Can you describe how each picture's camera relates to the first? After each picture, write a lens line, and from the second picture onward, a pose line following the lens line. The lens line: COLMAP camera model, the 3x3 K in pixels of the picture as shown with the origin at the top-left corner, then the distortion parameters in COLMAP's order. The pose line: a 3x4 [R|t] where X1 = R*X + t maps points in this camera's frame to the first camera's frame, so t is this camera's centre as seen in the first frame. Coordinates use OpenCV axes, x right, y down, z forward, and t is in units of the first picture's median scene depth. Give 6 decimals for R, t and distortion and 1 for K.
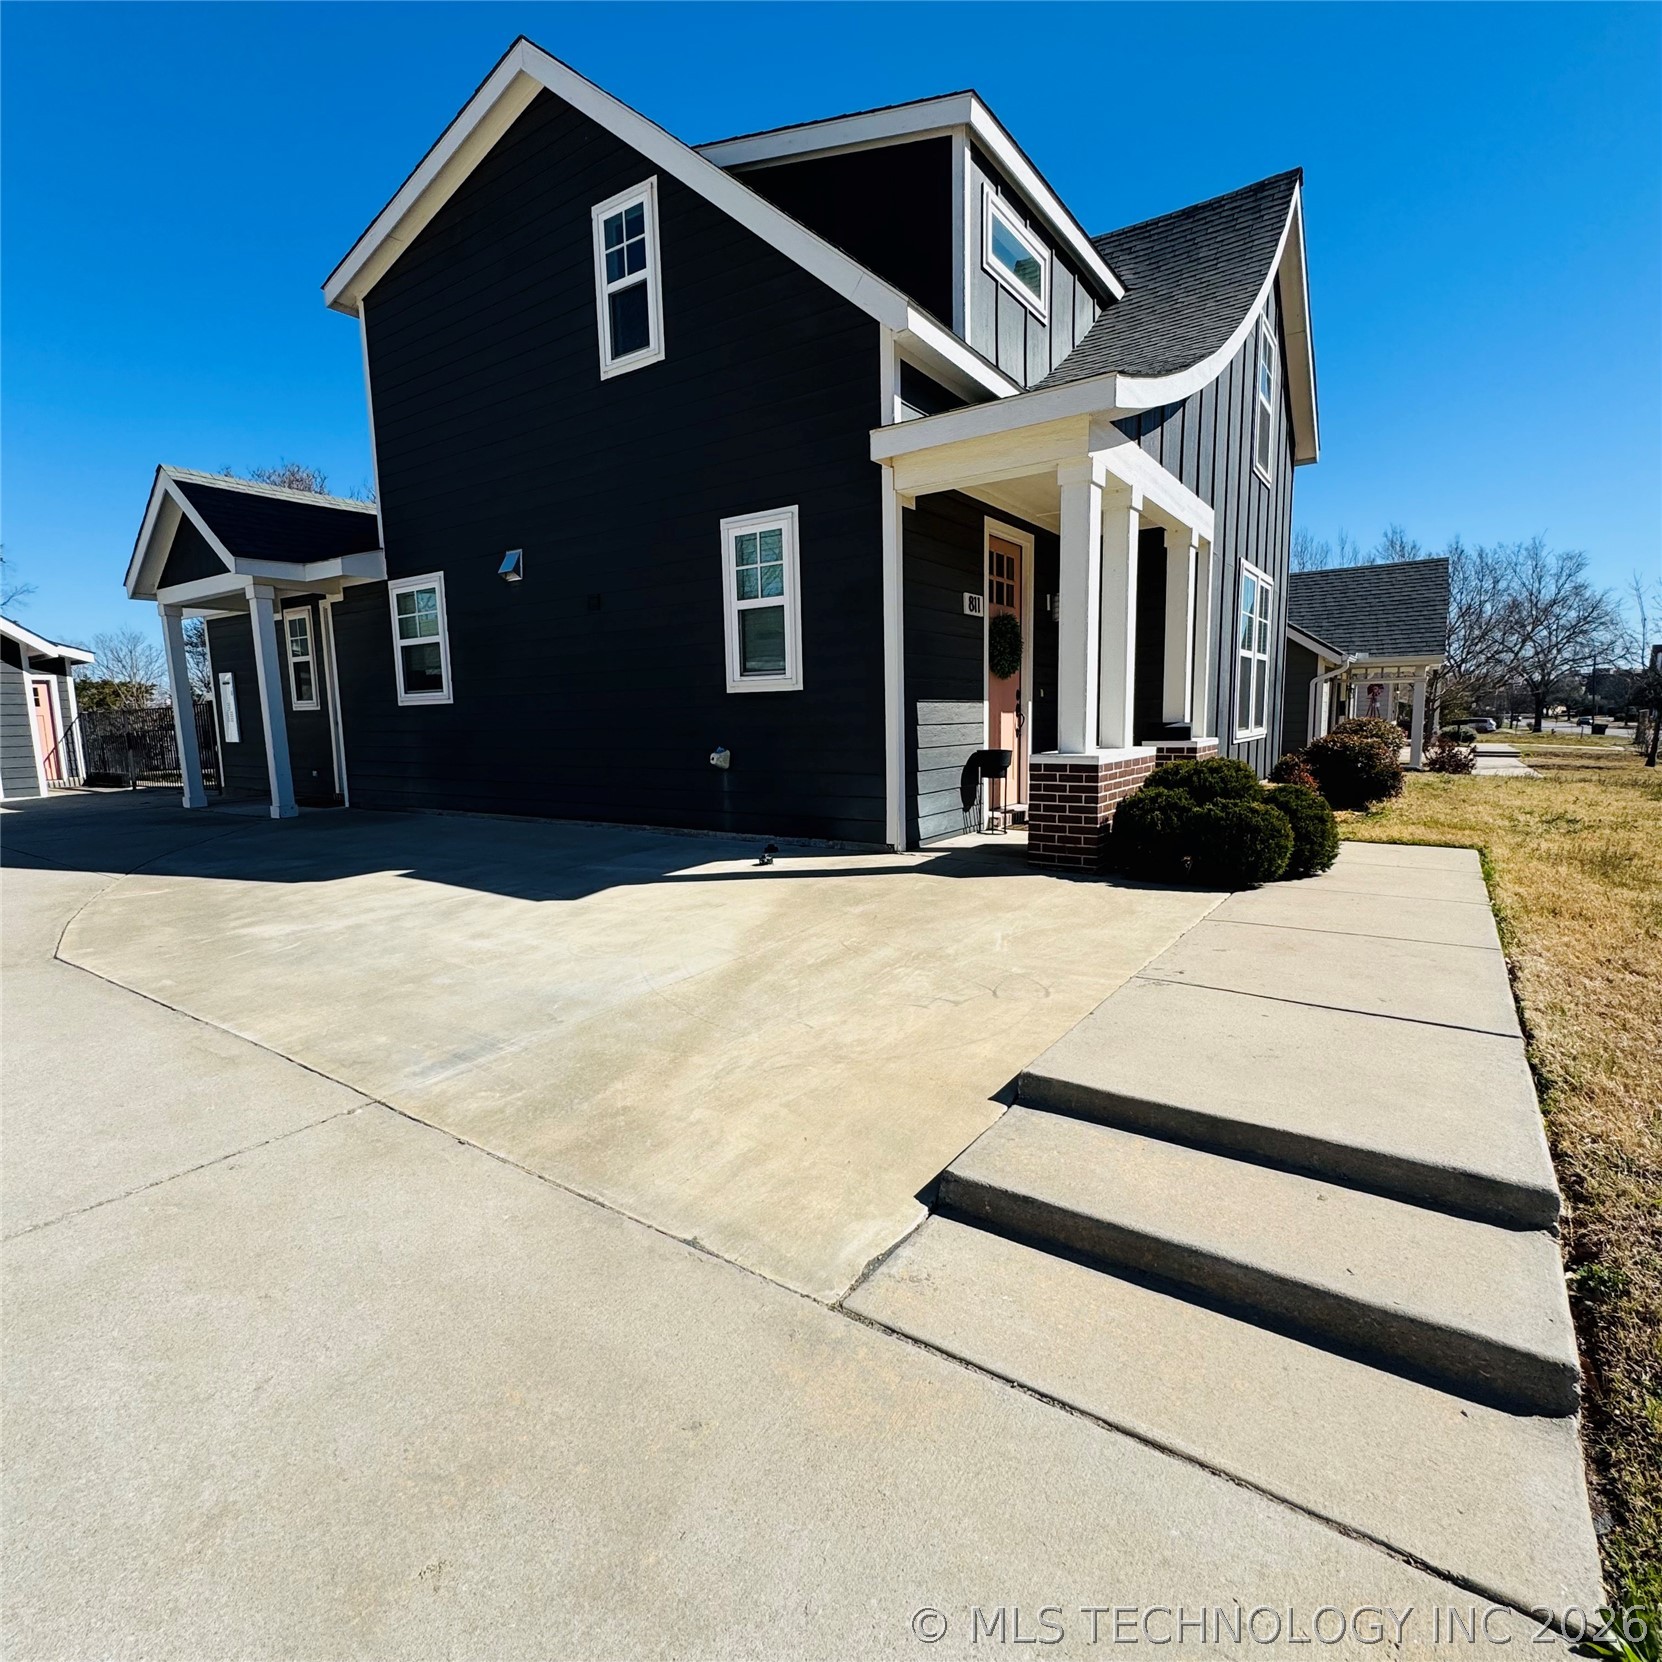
lens RADIAL K [[873.0, 0, 845.8], [0, 873.0, 833.7], [0, 0, 1]] dist [-0.003161, -0.001469]
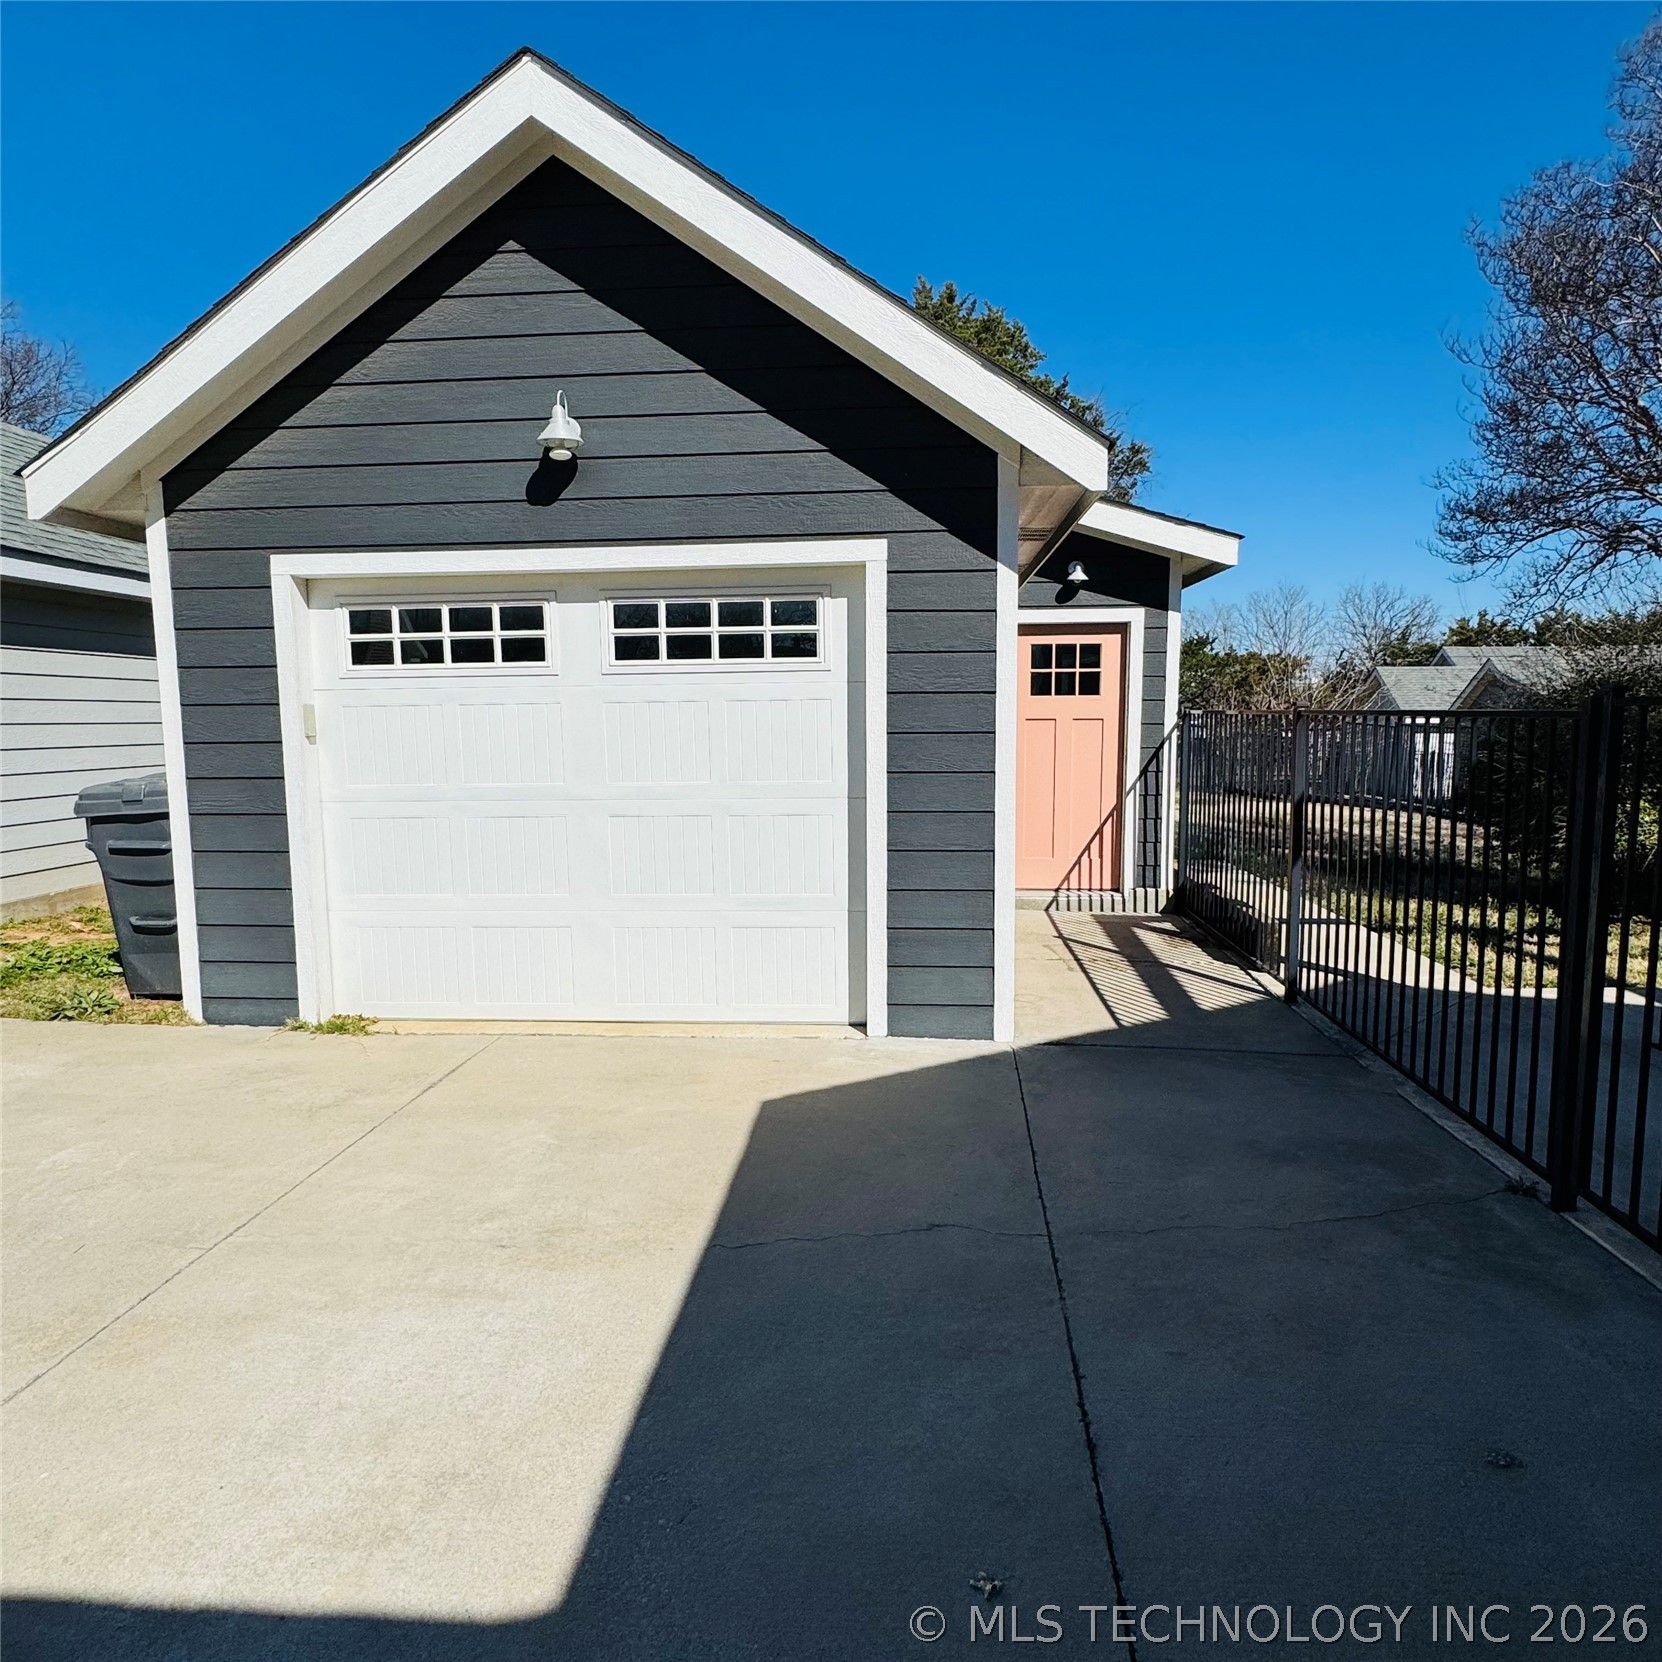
lens RADIAL K [[1092.3, 0, 882.3], [0, 1092.3, 837.4], [0, 0, 1]] dist [-0.019625, 0.000504]
pose [[0.522616, 0.118331, -0.844317, -1.365169], [-0.124506, 0.990297, 0.061724, -0.244981], [0.843428, 0.072865, 0.532278, 1.608700]]
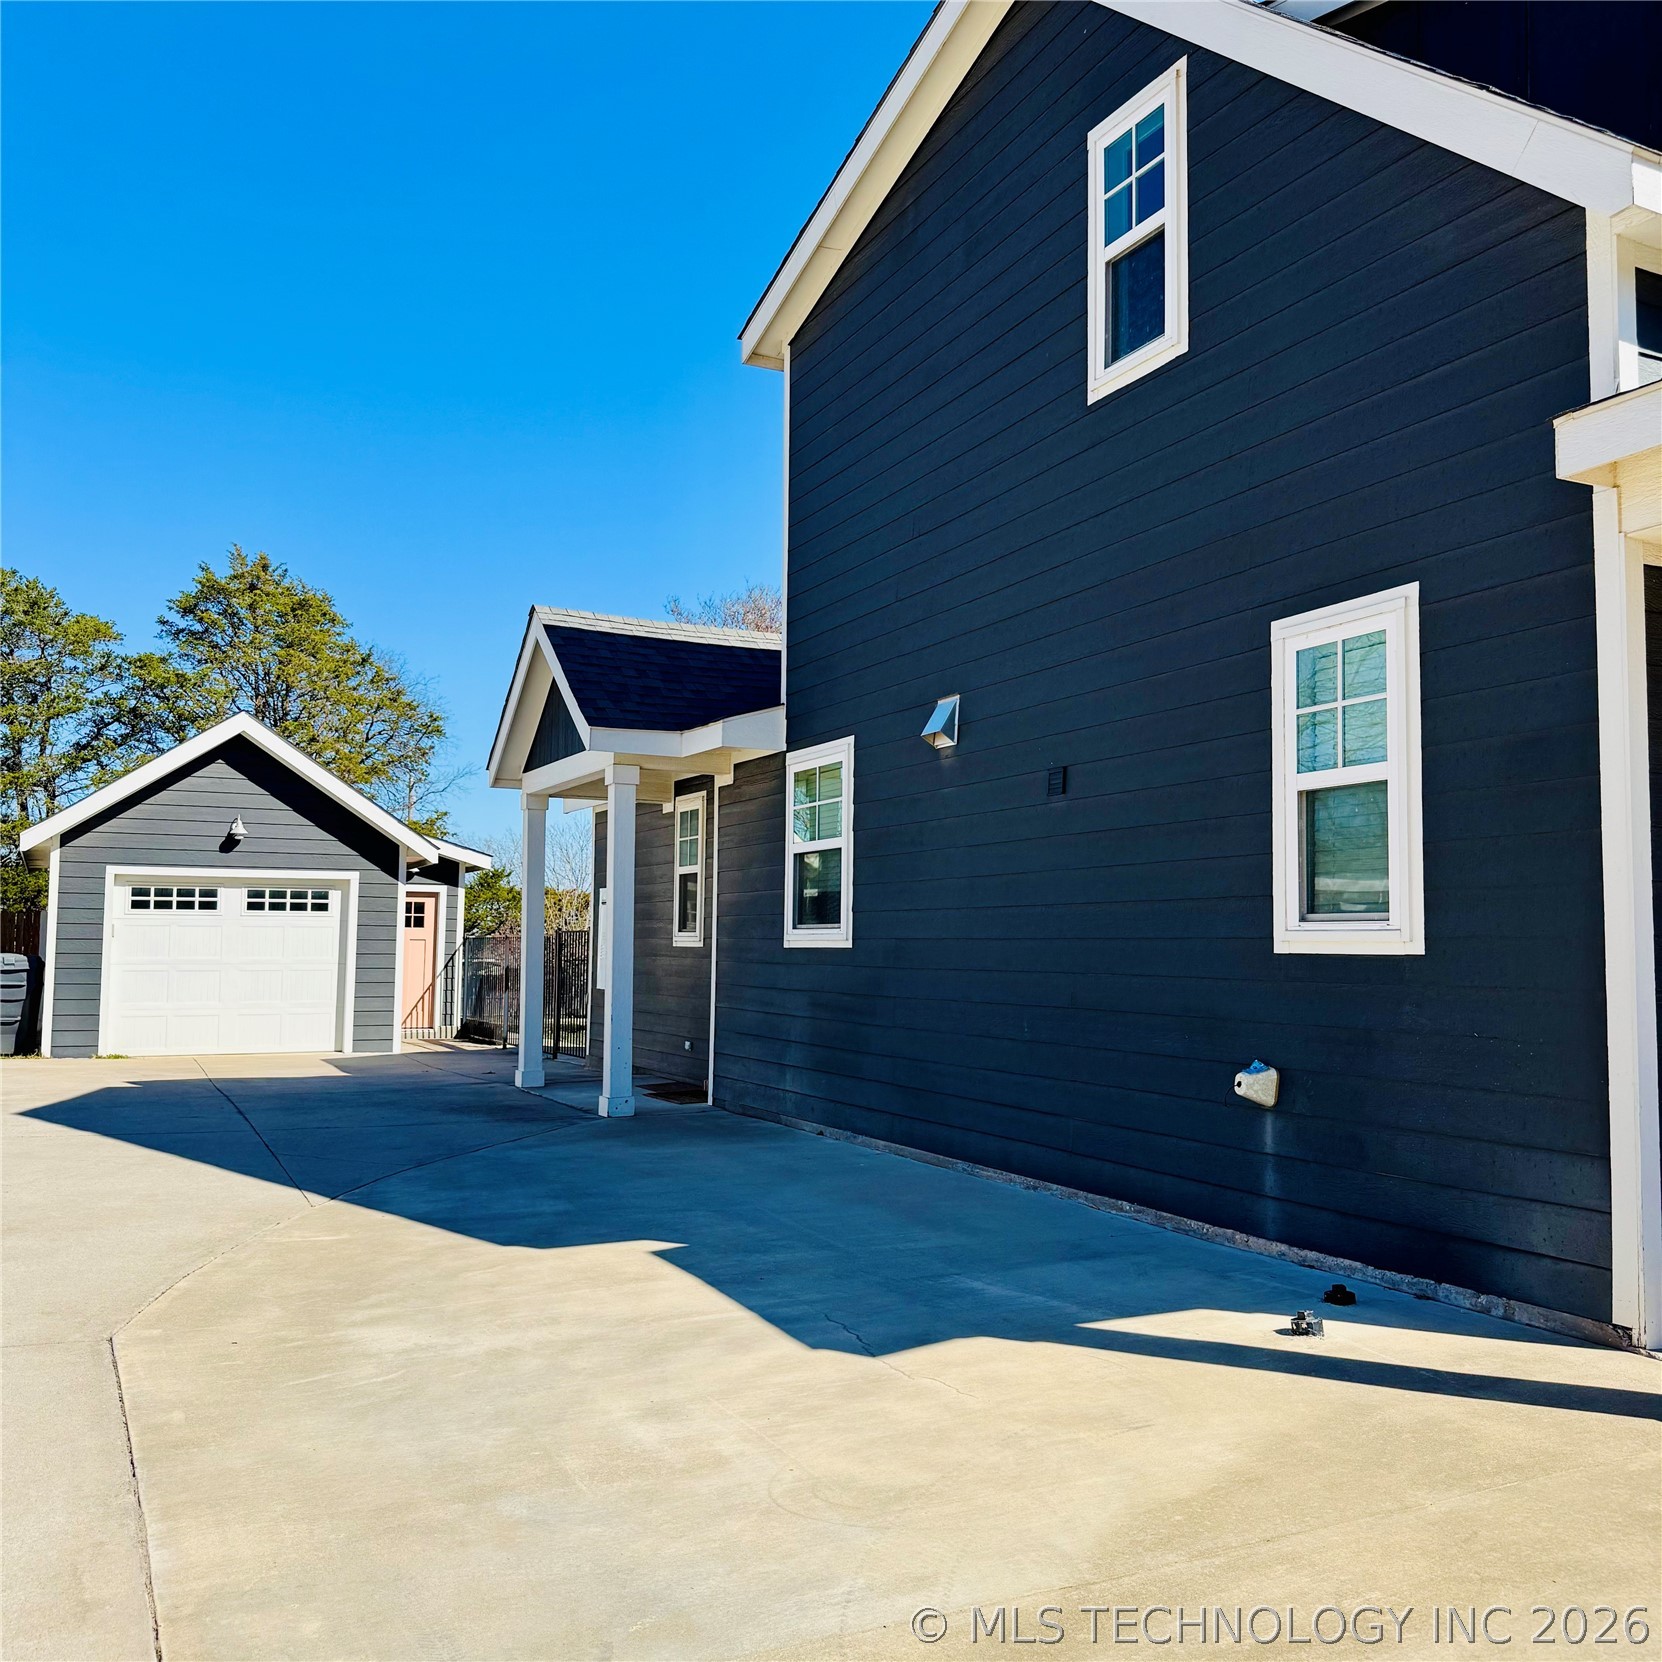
lens RADIAL K [[1553.7, 0, 825.0], [0, 1553.7, 848.6], [0, 0, 1]] dist [0.004809, 0.000000]
pose [[0.858040, -0.003669, -0.513571, 0.099579], [-0.099136, 0.979985, -0.172632, -0.042600], [0.503925, 0.199038, 0.840502, 0.119026]]
